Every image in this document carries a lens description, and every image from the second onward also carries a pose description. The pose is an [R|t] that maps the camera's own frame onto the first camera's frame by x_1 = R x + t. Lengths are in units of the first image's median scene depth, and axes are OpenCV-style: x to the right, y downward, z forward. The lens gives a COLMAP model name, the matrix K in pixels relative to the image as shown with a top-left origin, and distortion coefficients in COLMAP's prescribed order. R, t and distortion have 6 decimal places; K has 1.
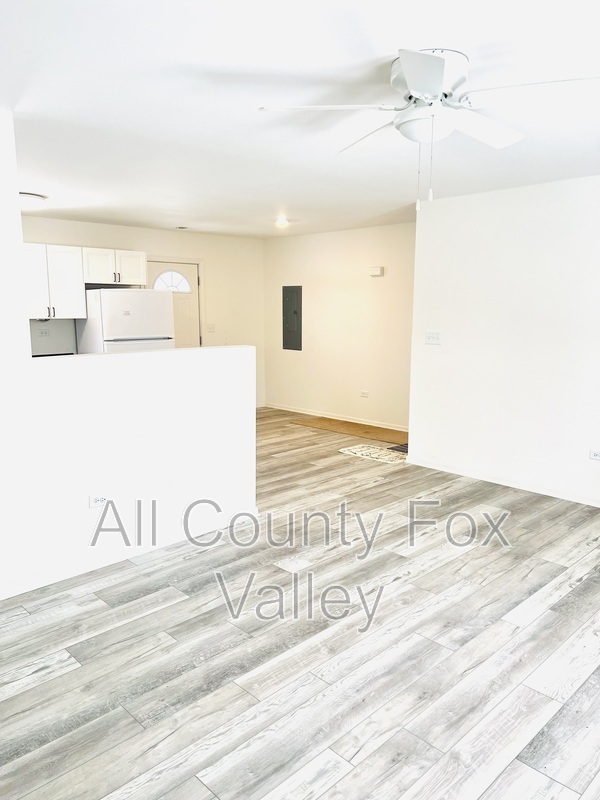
lens RADIAL K [[596.1, 0, 298.2], [0, 596.1, 403.3], [0, 0, 1]] dist [0.054269, -0.053439]
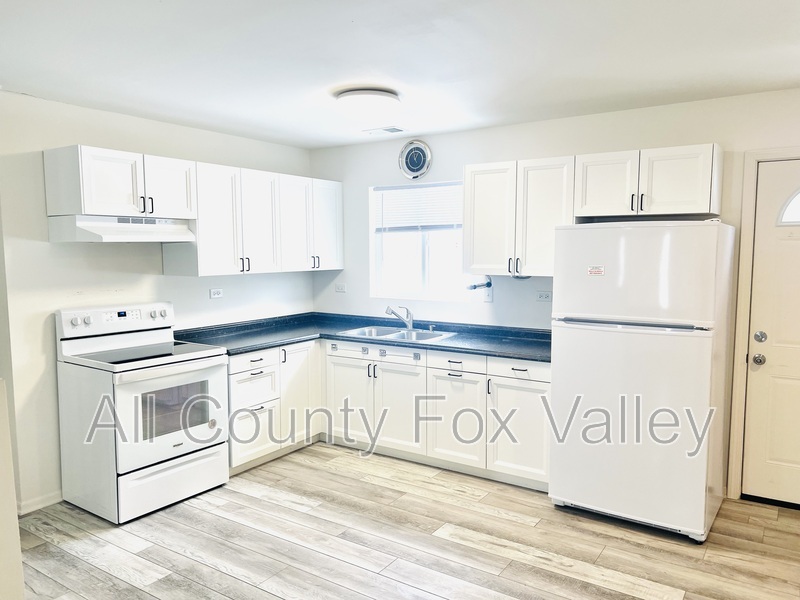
lens RADIAL K [[596.1, 0, 406.6], [0, 596.1, 302.0], [0, 0, 1]] dist [0.054269, -0.053439]
pose [[0.223171, 0.082154, -0.971311, 0.166386], [-0.154846, 0.986777, 0.047884, -0.116962], [0.962402, 0.139718, 0.232941, 0.693829]]
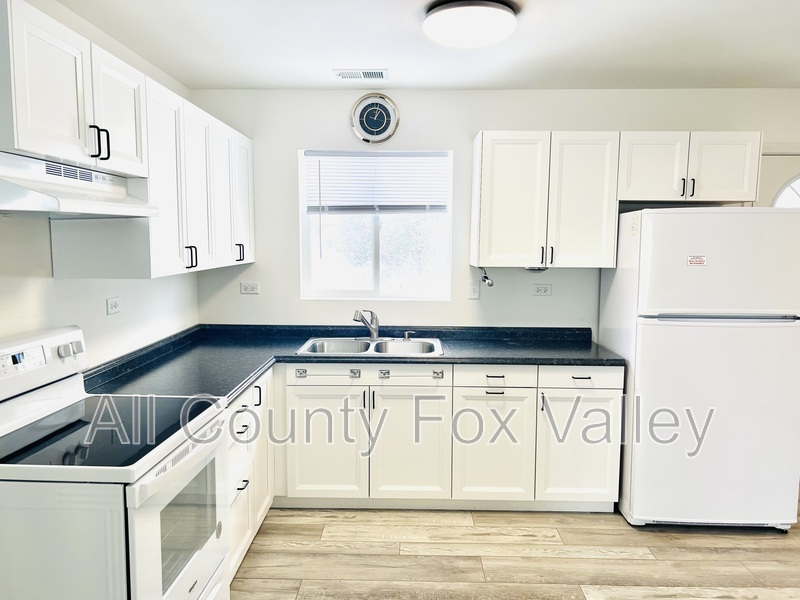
lens RADIAL K [[596.1, 0, 405.8], [0, 596.1, 303.5], [0, 0, 1]] dist [0.054269, -0.053439]
pose [[0.707759, 0.076717, -0.702276, -0.111537], [-0.118396, 0.992907, -0.010855, -0.081746], [0.696462, 0.090830, 0.711822, 0.494495]]
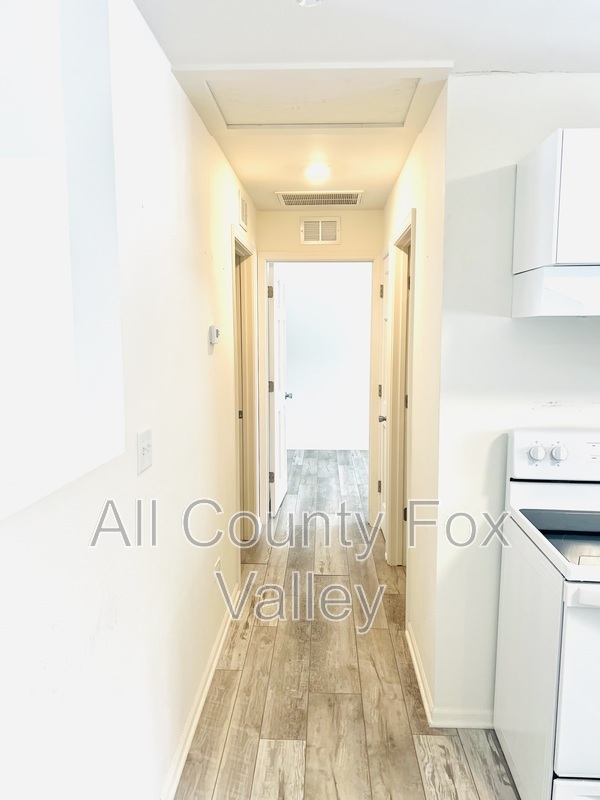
lens RADIAL K [[596.1, 0, 303.3], [0, 596.1, 403.1], [0, 0, 1]] dist [0.054269, -0.053439]
pose [[-0.715129, 0.065908, -0.695878, -0.111912], [-0.127660, 0.966486, 0.222730, -0.108530], [0.687236, 0.248116, -0.682748, 0.662627]]
